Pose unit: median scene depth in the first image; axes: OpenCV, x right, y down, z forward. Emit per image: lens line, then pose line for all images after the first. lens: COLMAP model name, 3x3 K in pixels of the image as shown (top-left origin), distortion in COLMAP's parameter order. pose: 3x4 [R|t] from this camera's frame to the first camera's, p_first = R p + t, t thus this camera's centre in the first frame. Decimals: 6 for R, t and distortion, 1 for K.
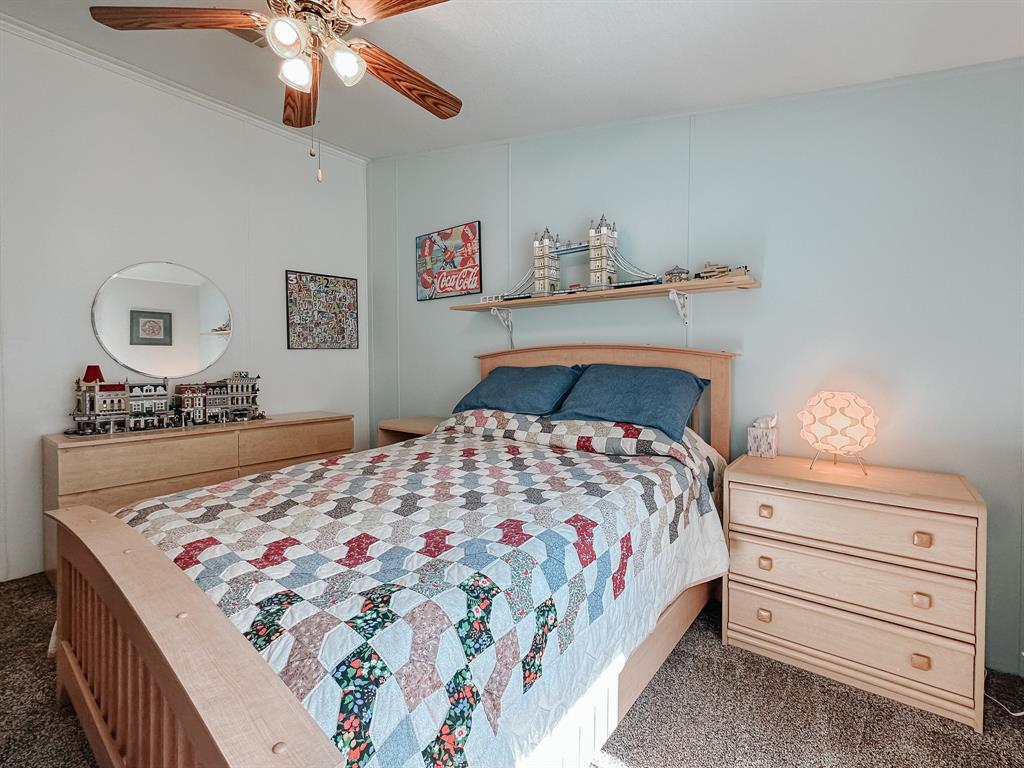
lens RADIAL K [[456.5, 0, 512.0], [0, 456.5, 384.0], [0, 0, 1]] dist [0.000130, 0.000006]
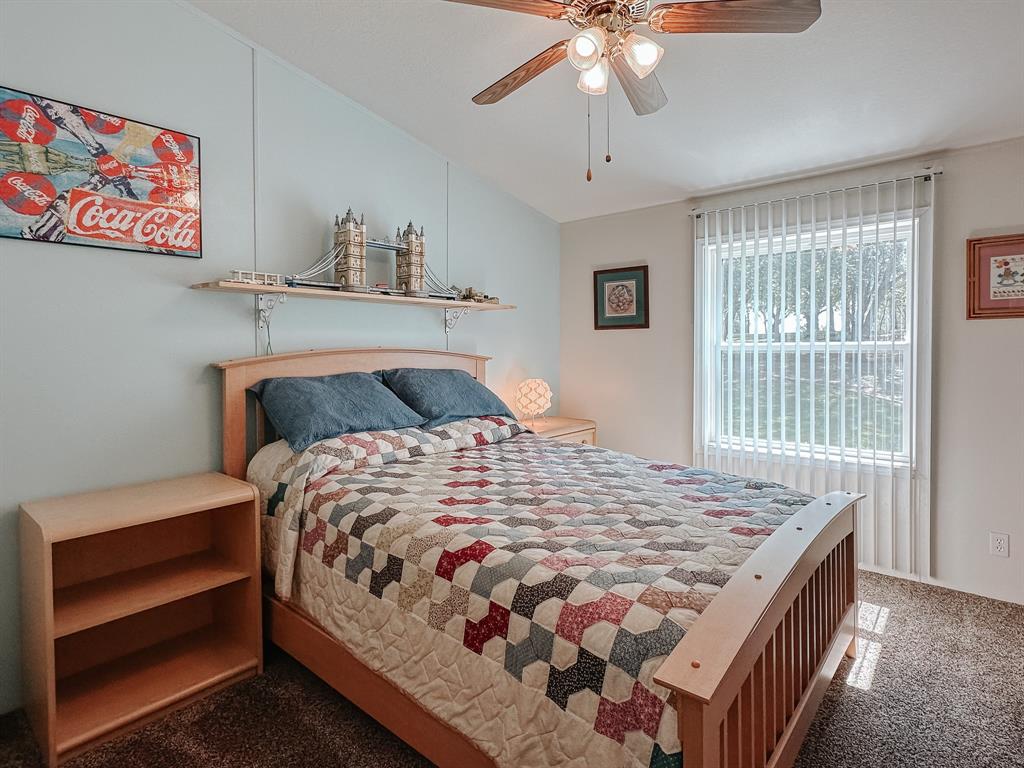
lens RADIAL K [[543.2, 0, 512.0], [0, 543.2, 384.0], [0, 0, 1]] dist [-0.000327, -0.000594]
pose [[0.036565, -0.067407, 0.997055, -0.757473], [0.055211, 0.996335, 0.065334, -0.057420], [-0.997805, 0.052660, 0.040153, 0.555570]]
